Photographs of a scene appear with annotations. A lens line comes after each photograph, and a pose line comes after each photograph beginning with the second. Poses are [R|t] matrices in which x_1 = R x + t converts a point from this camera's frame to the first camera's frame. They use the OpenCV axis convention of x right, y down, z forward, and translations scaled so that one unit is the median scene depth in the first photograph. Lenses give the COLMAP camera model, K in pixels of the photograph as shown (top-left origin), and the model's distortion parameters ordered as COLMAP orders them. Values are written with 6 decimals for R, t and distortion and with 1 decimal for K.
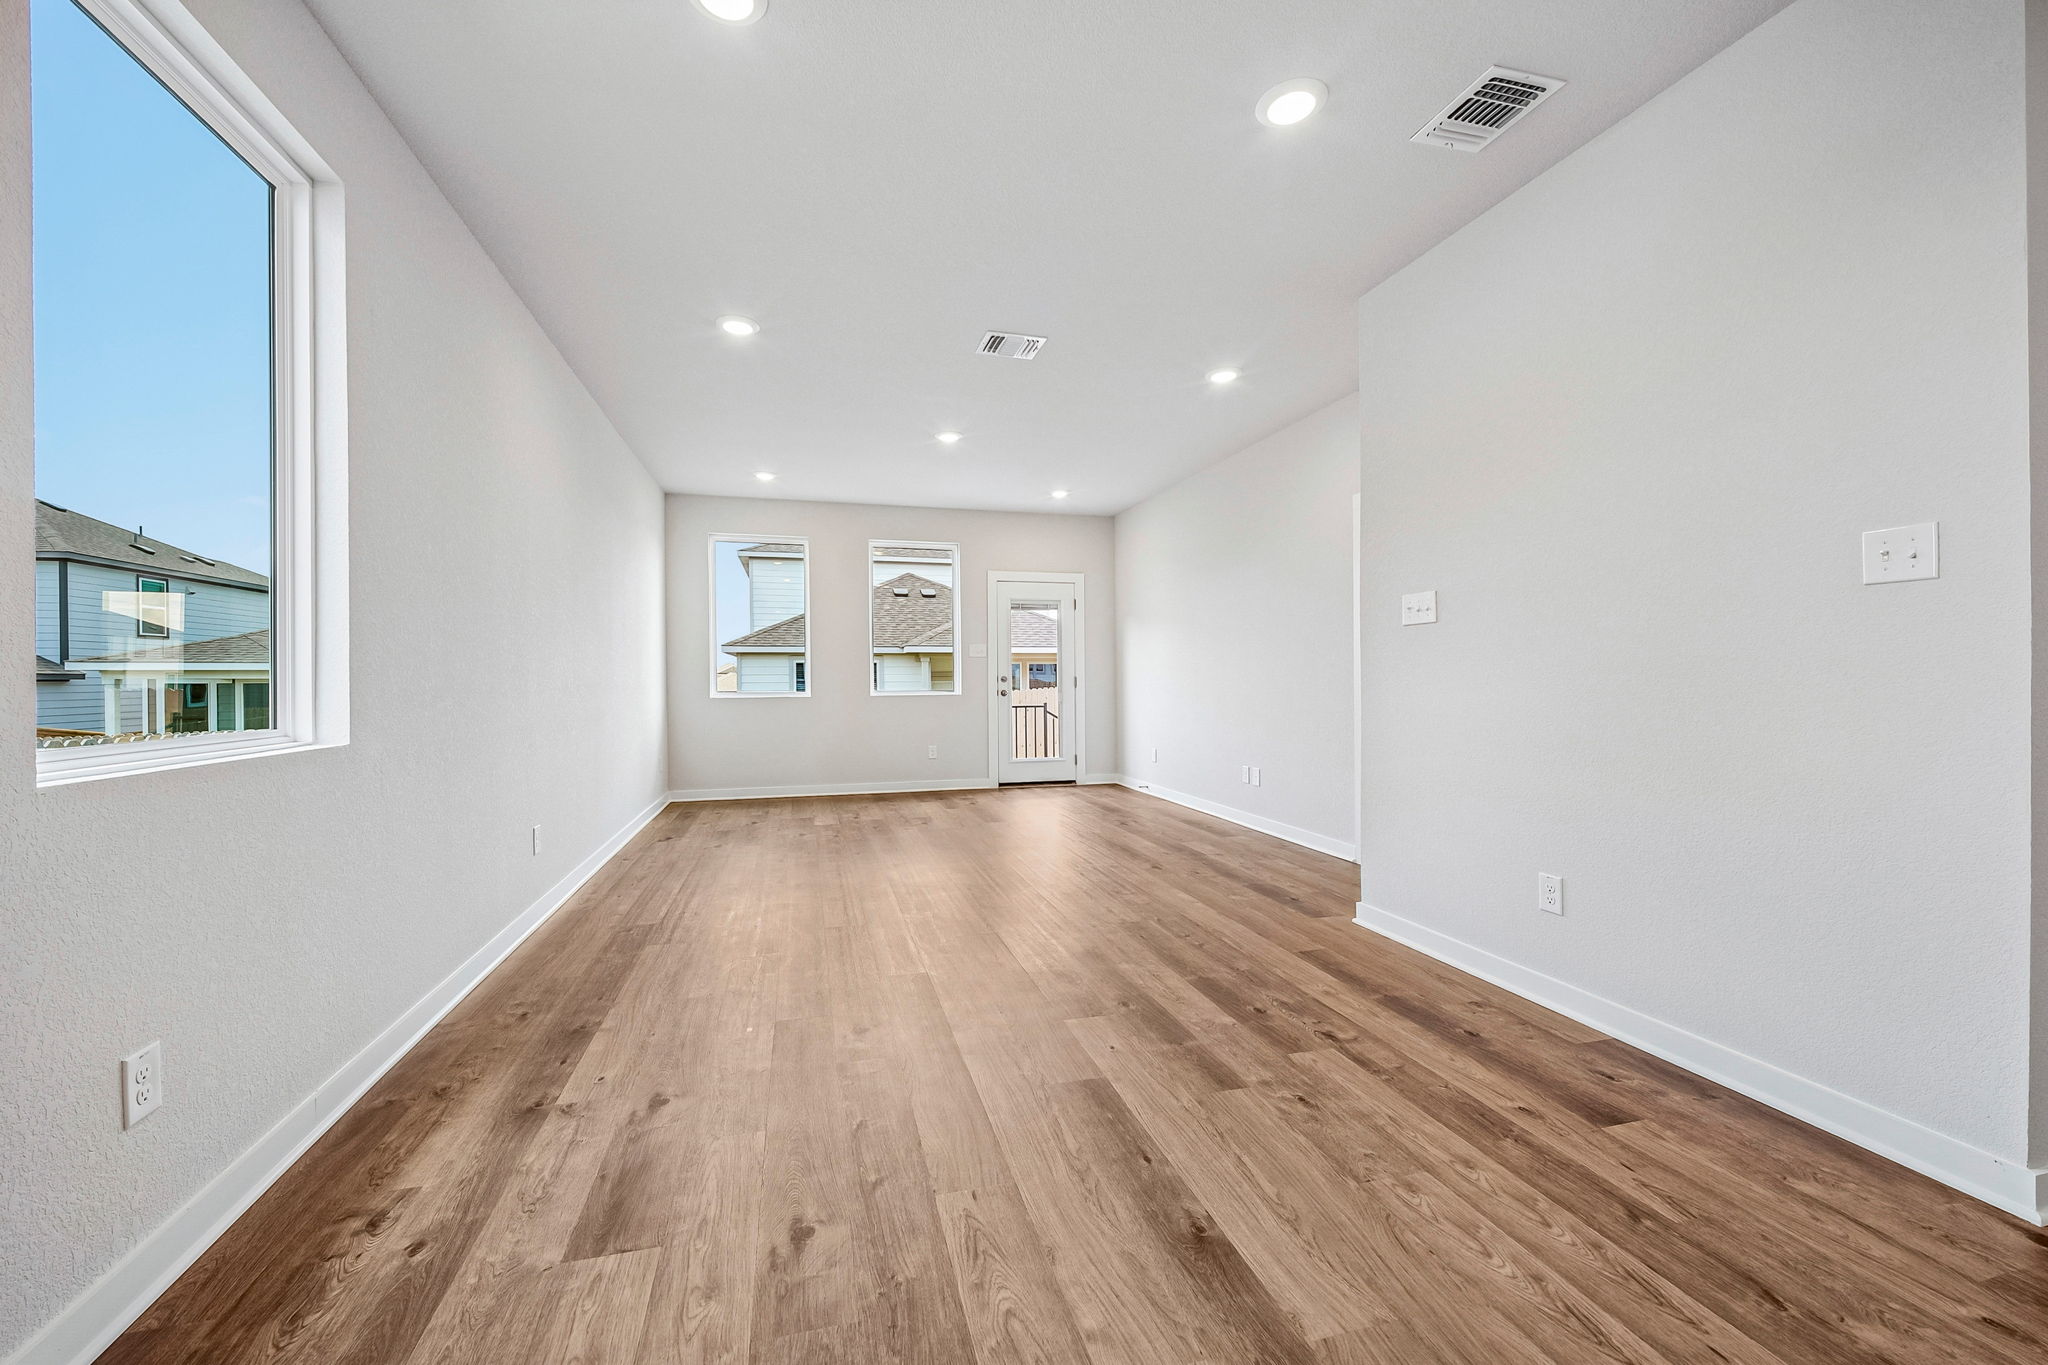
lens RADIAL K [[780.4, 0, 987.2], [0, 780.4, 678.5], [0, 0, 1]] dist [0.004954, -0.002072]
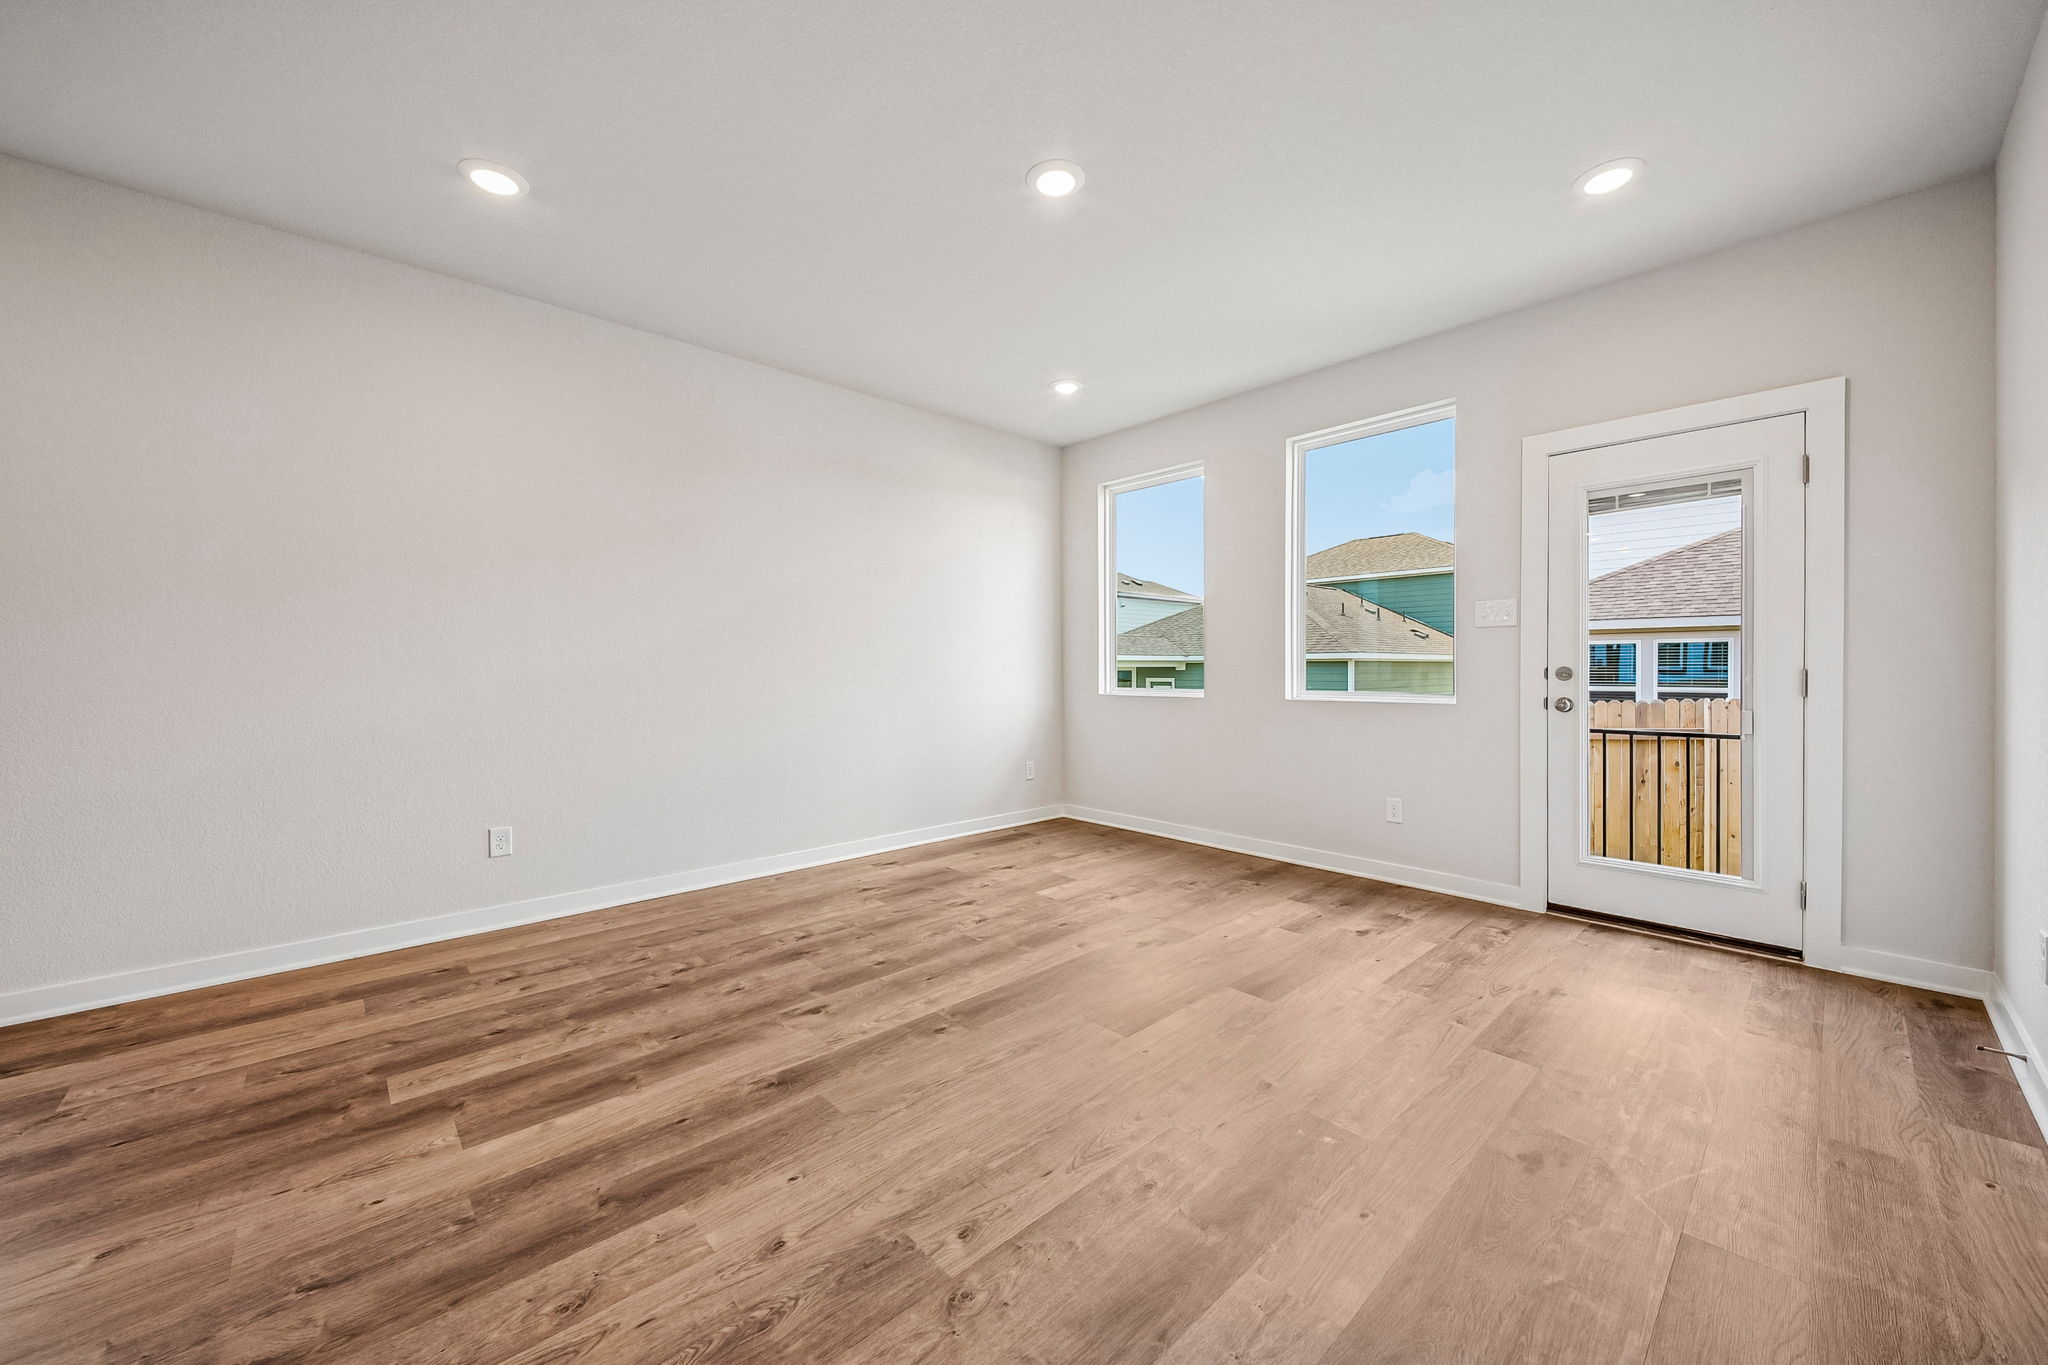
lens RADIAL K [[780.4, 0, 1040.4], [0, 780.4, 679.0], [0, 0, 1]] dist [0.004954, -0.002072]
pose [[0.495030, 0.013340, -0.868774, 0.778174], [0.001556, 0.999867, 0.016240, -0.011033], [0.868875, -0.009391, 0.494943, 1.548707]]
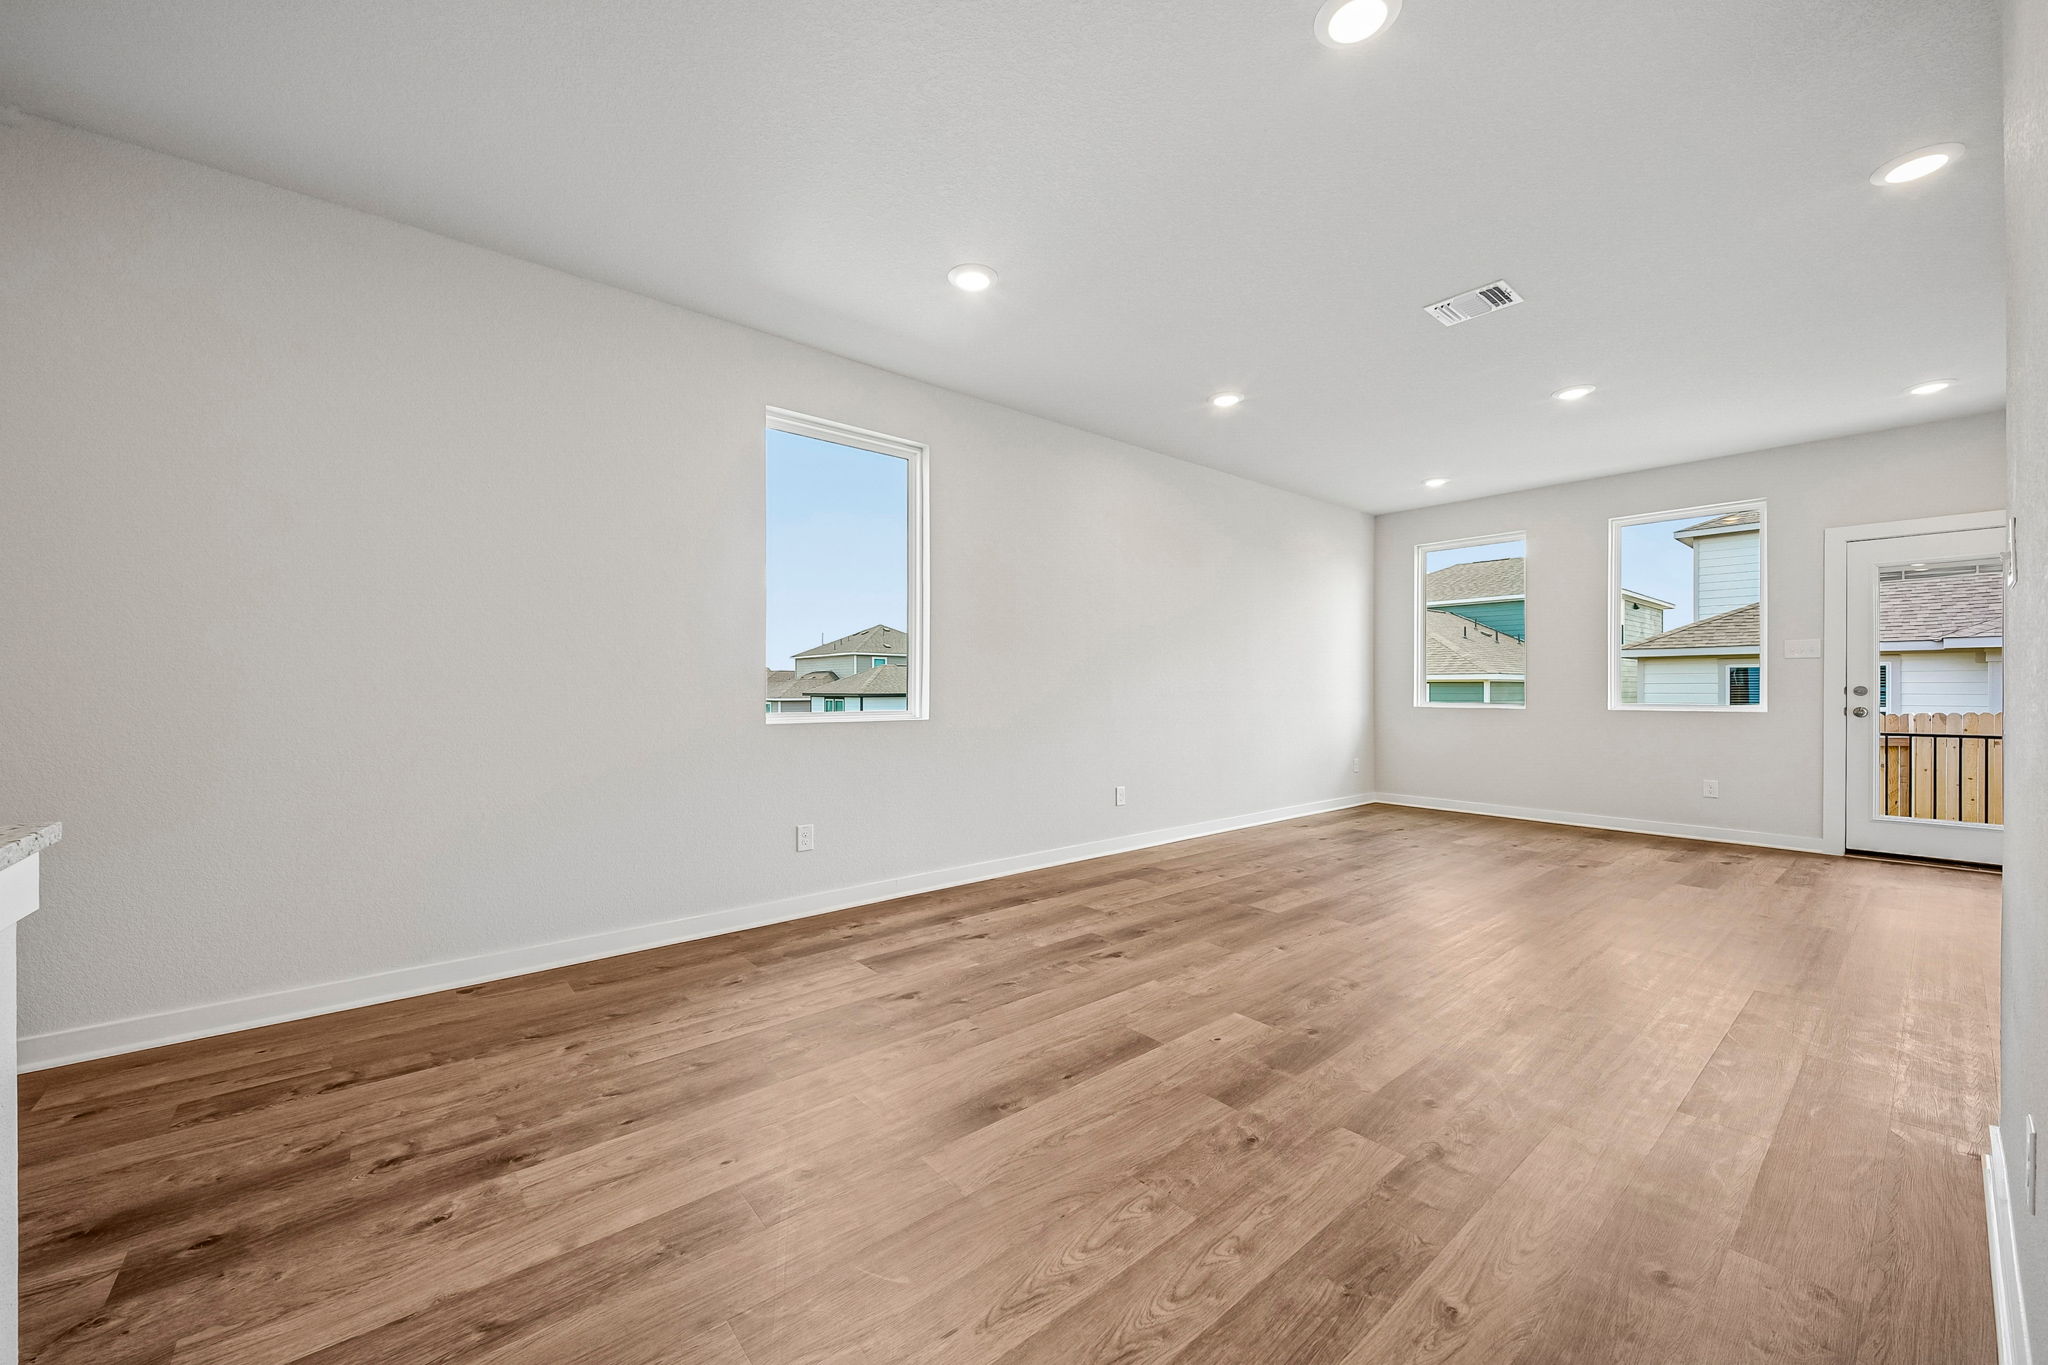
lens RADIAL K [[780.4, 0, 1043.4], [0, 780.4, 687.6], [0, 0, 1]] dist [0.004954, -0.002072]
pose [[0.442250, 0.003709, -0.896884, 0.912151], [-0.003645, 0.999991, 0.002338, -0.002013], [0.896884, 0.002235, 0.442260, 0.294957]]
